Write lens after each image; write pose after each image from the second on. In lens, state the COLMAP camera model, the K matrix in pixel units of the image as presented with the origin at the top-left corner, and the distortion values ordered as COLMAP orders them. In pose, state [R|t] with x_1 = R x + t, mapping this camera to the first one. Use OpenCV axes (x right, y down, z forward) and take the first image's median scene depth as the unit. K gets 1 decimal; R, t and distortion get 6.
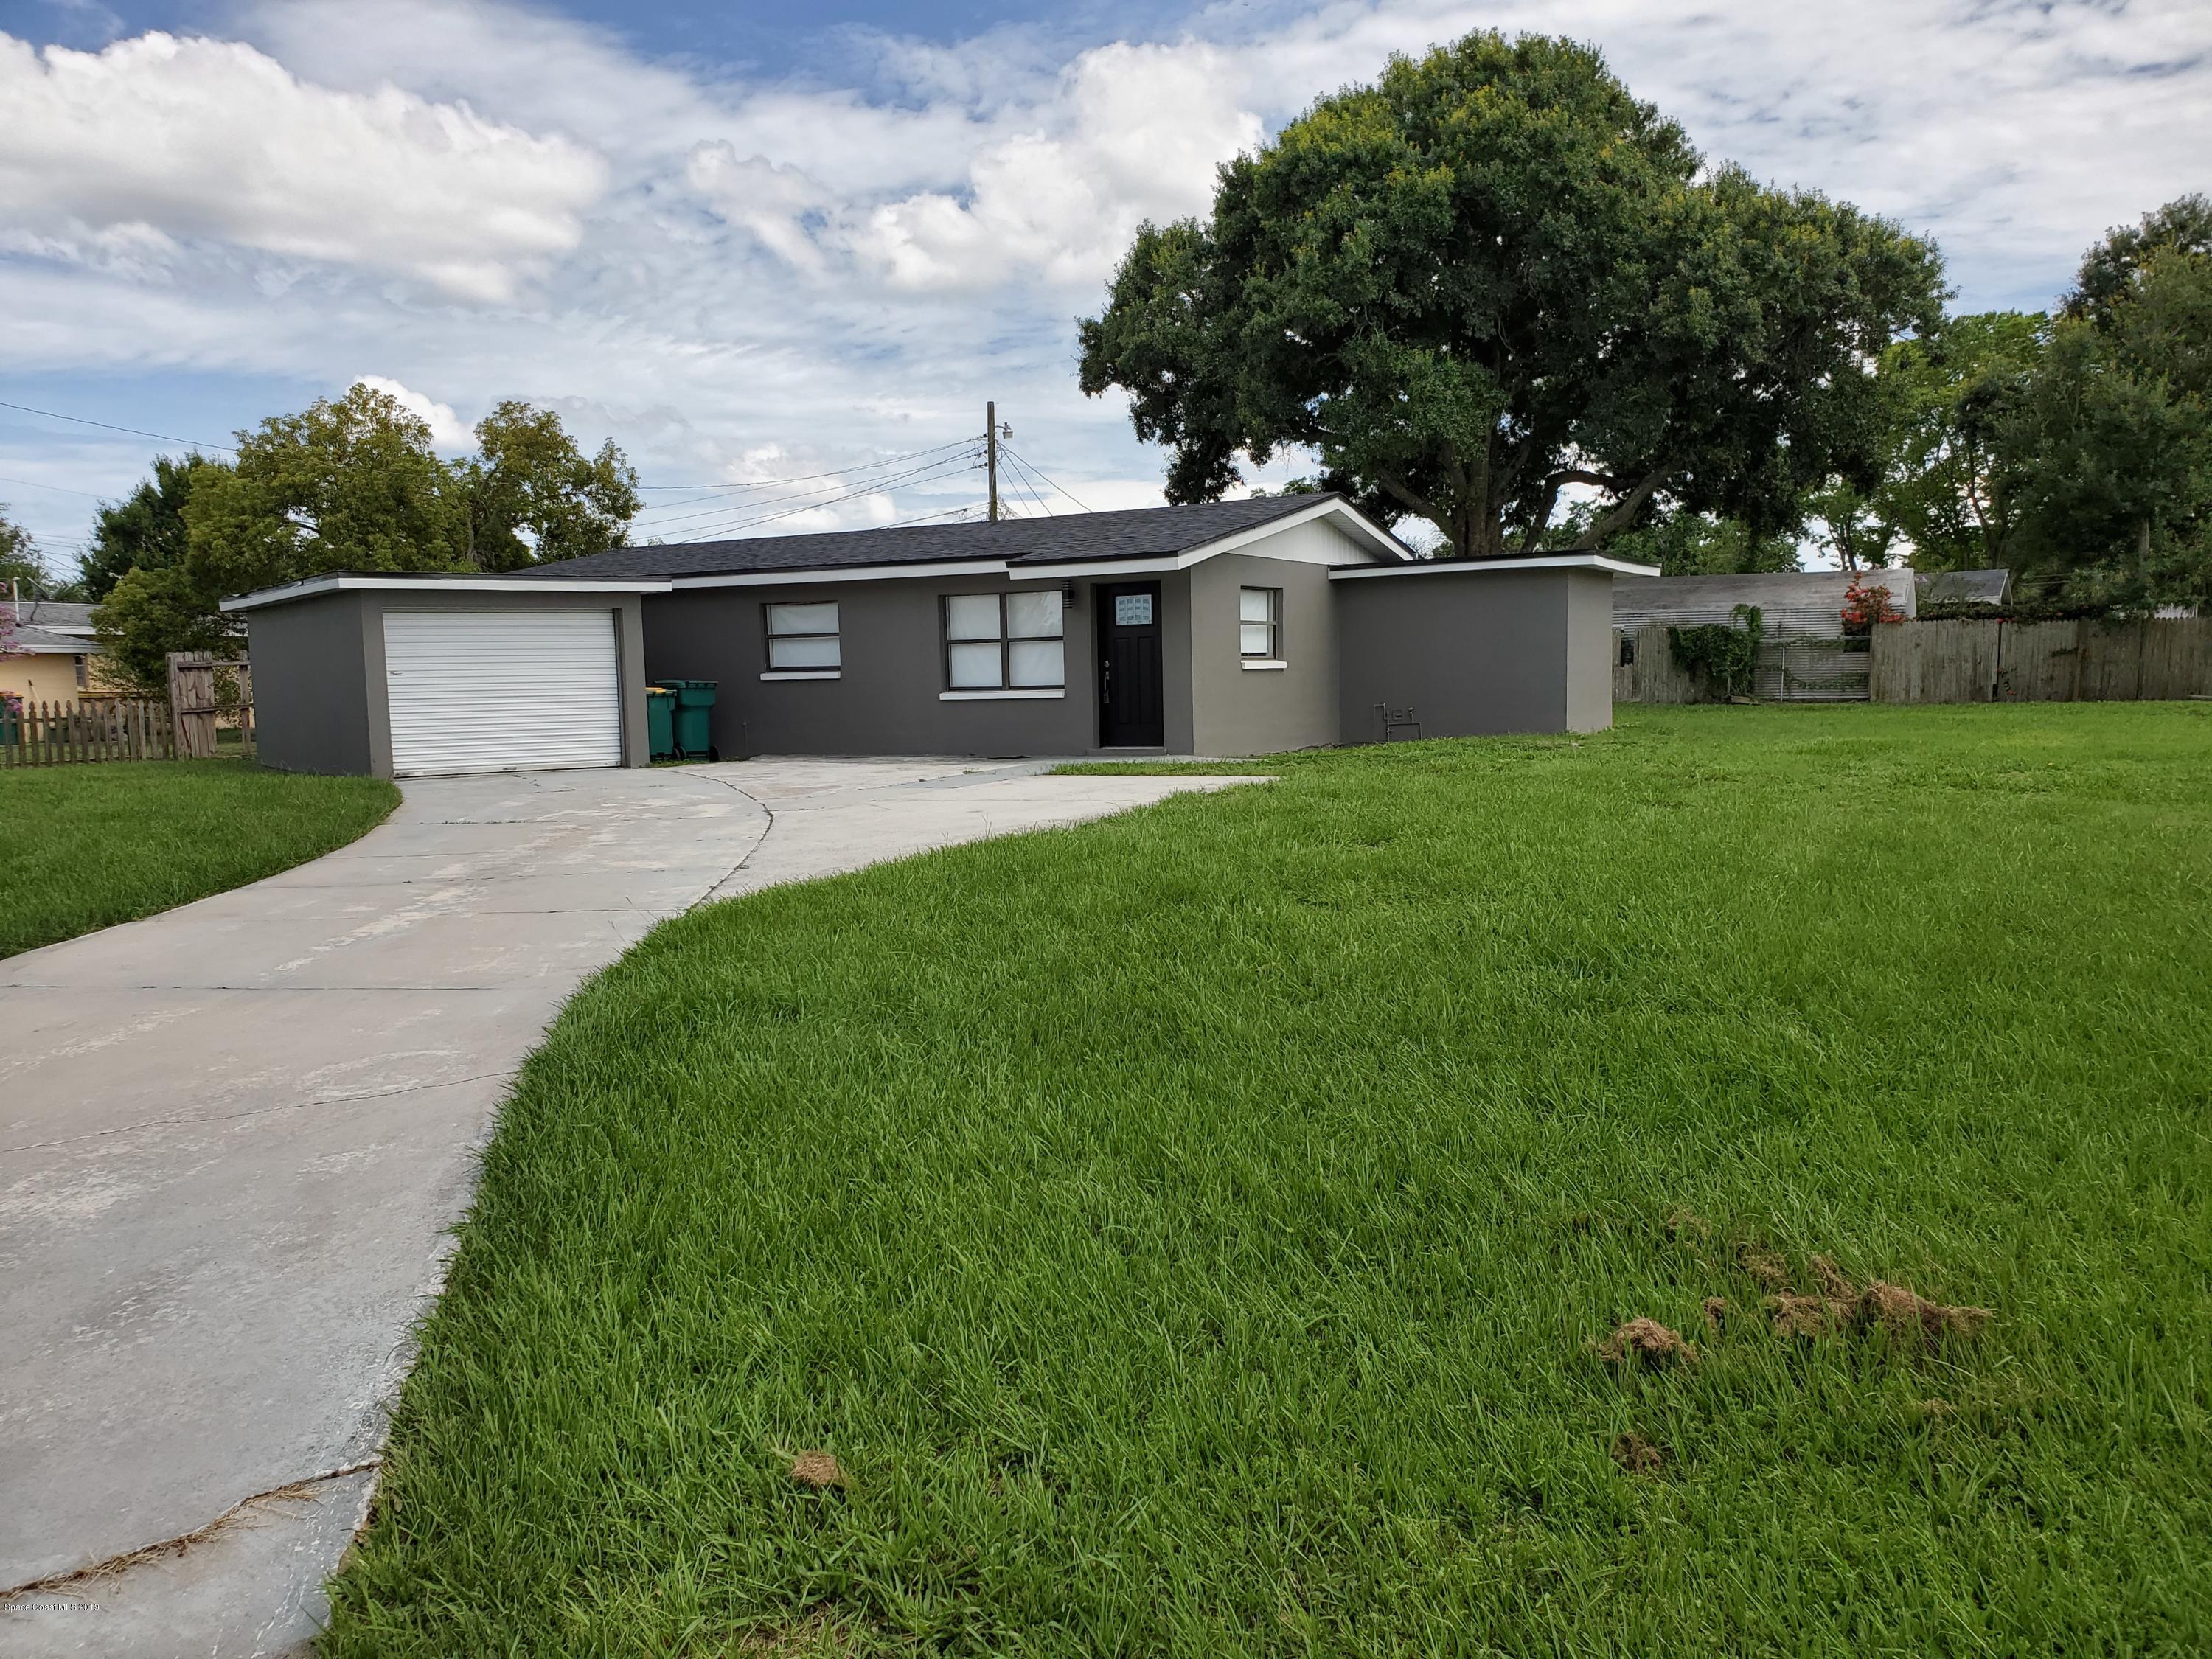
lens RADIAL K [[1748.0, 0, 1090.9], [0, 1748.0, 851.9], [0, 0, 1]] dist [0.022623, -0.039556]
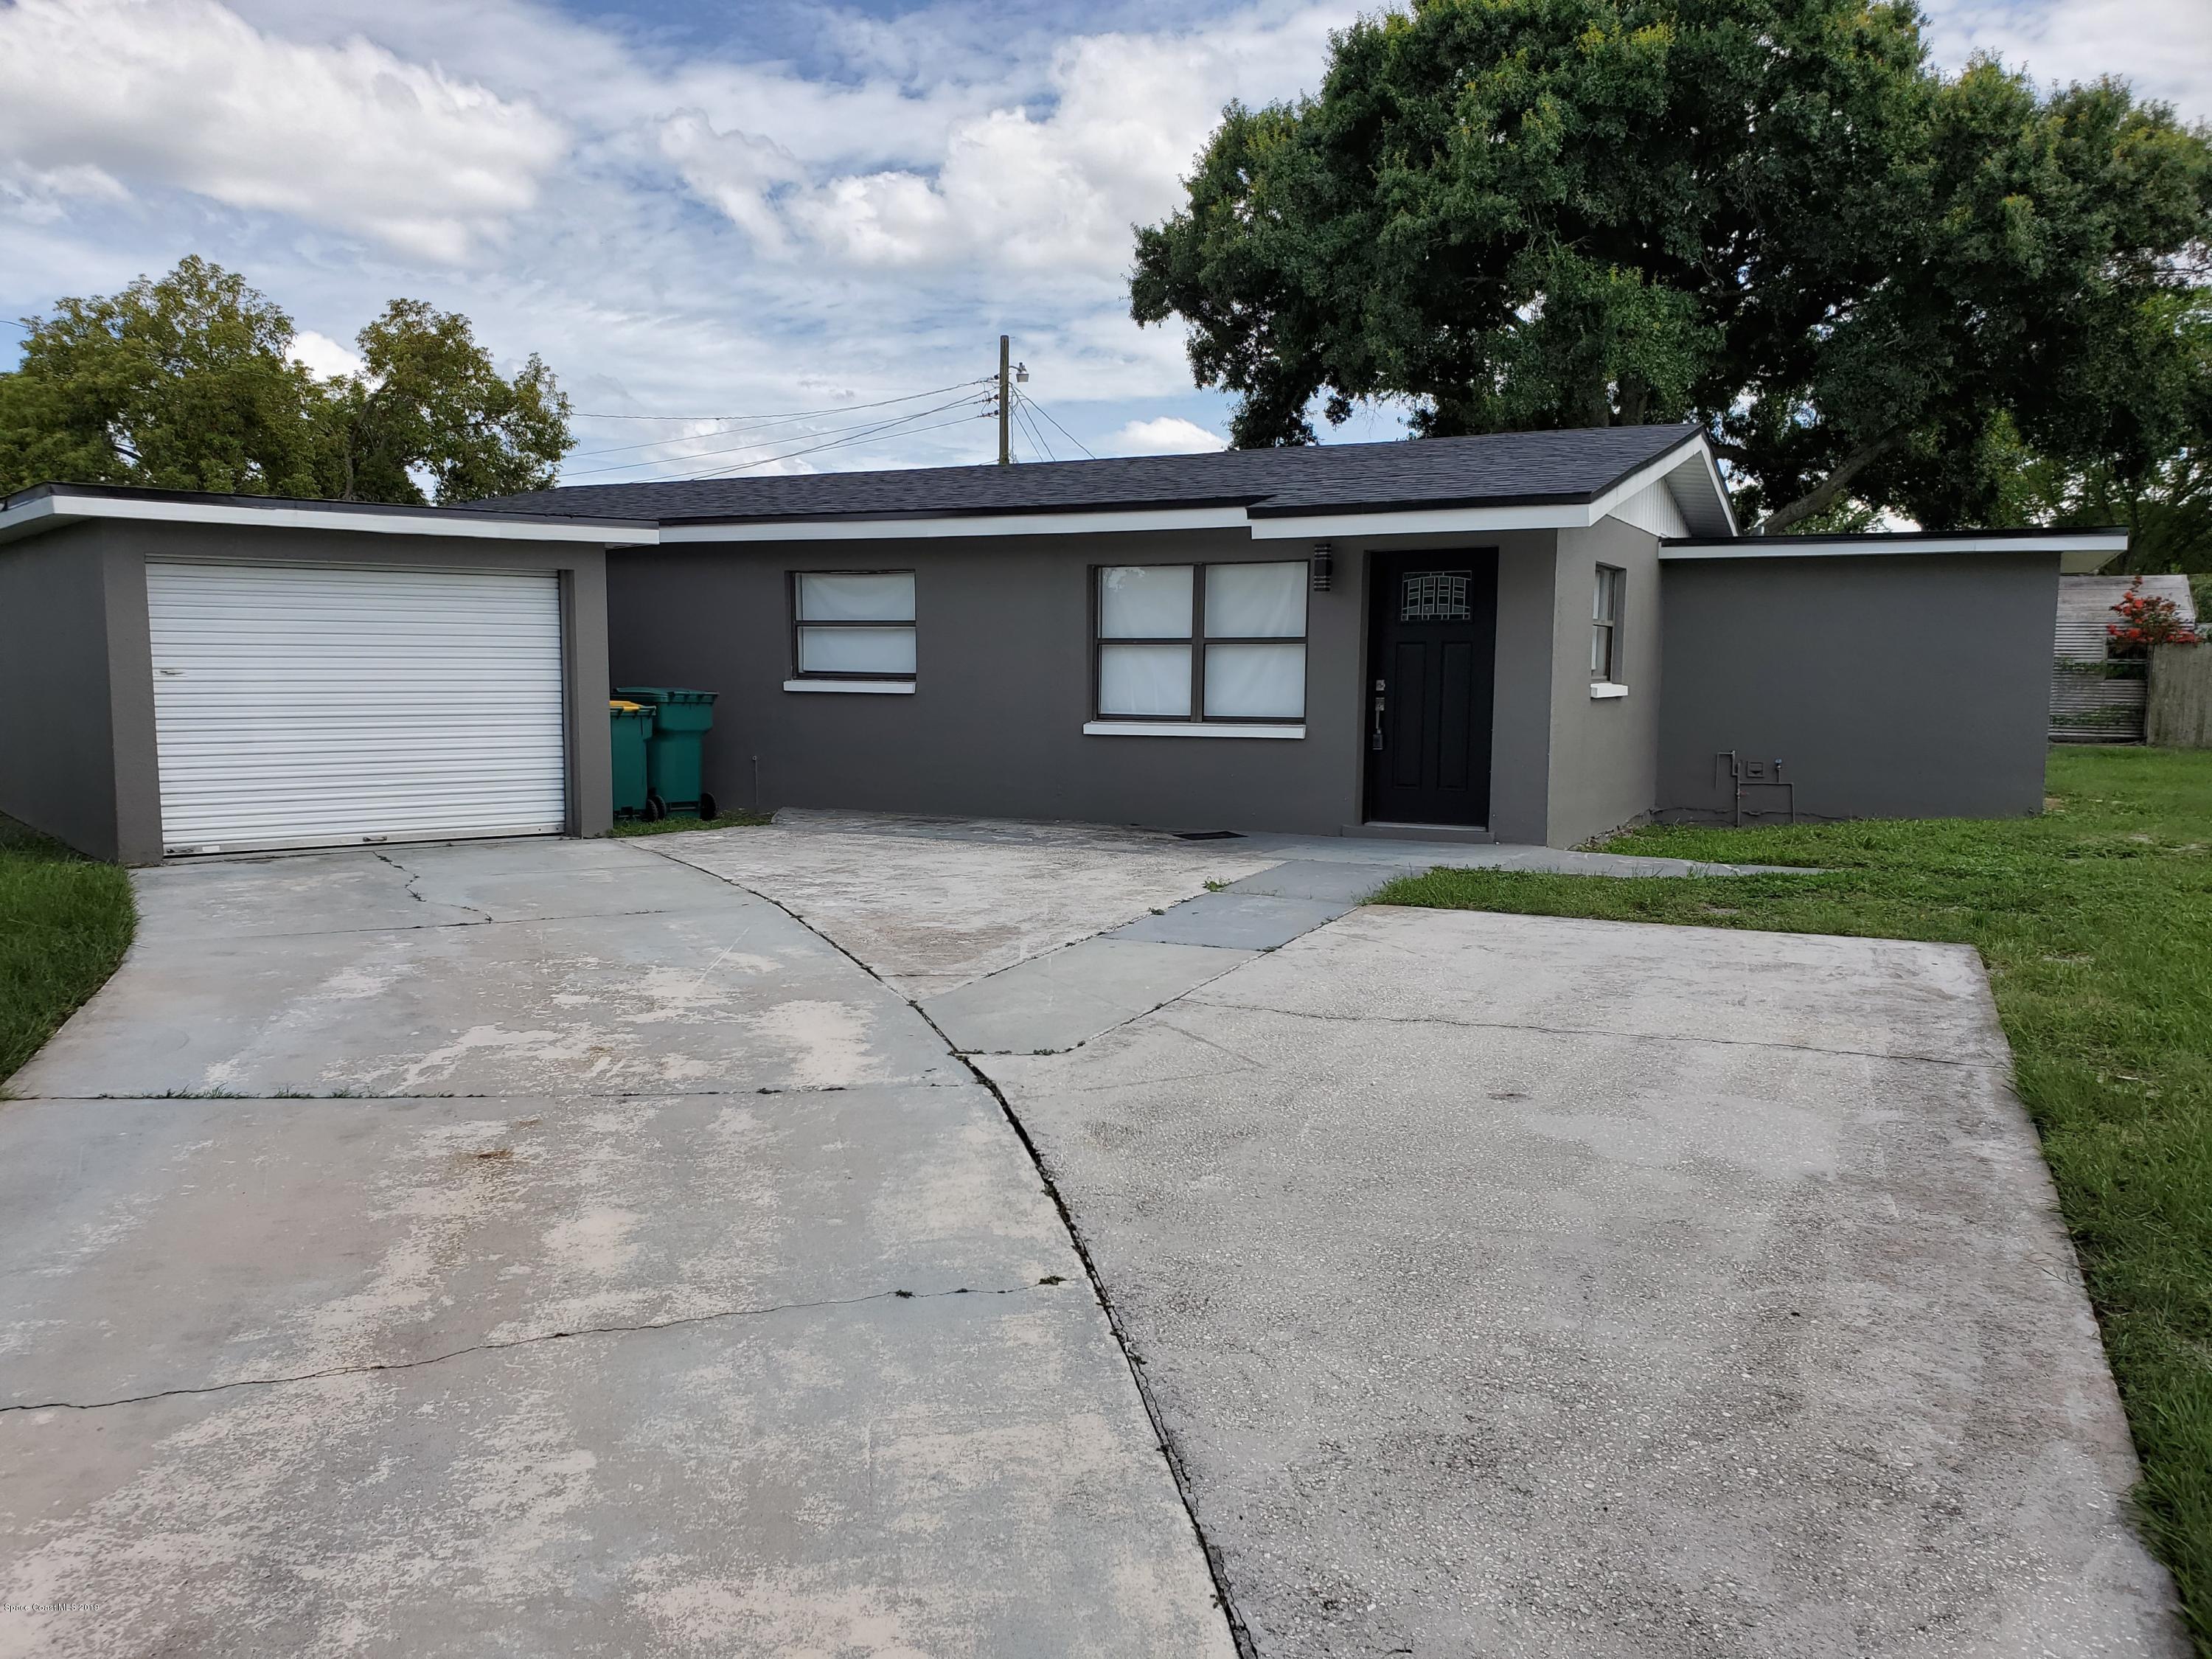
lens RADIAL K [[1815.8, 0, 1115.0], [0, 1815.8, 878.8], [0, 0, 1]] dist [-0.050871, 0.126883]
pose [[0.998246, 0.023403, 0.054374, -0.064354], [-0.024422, 0.999537, 0.018160, -0.028088], [-0.053924, -0.019456, 0.998355, 0.209672]]
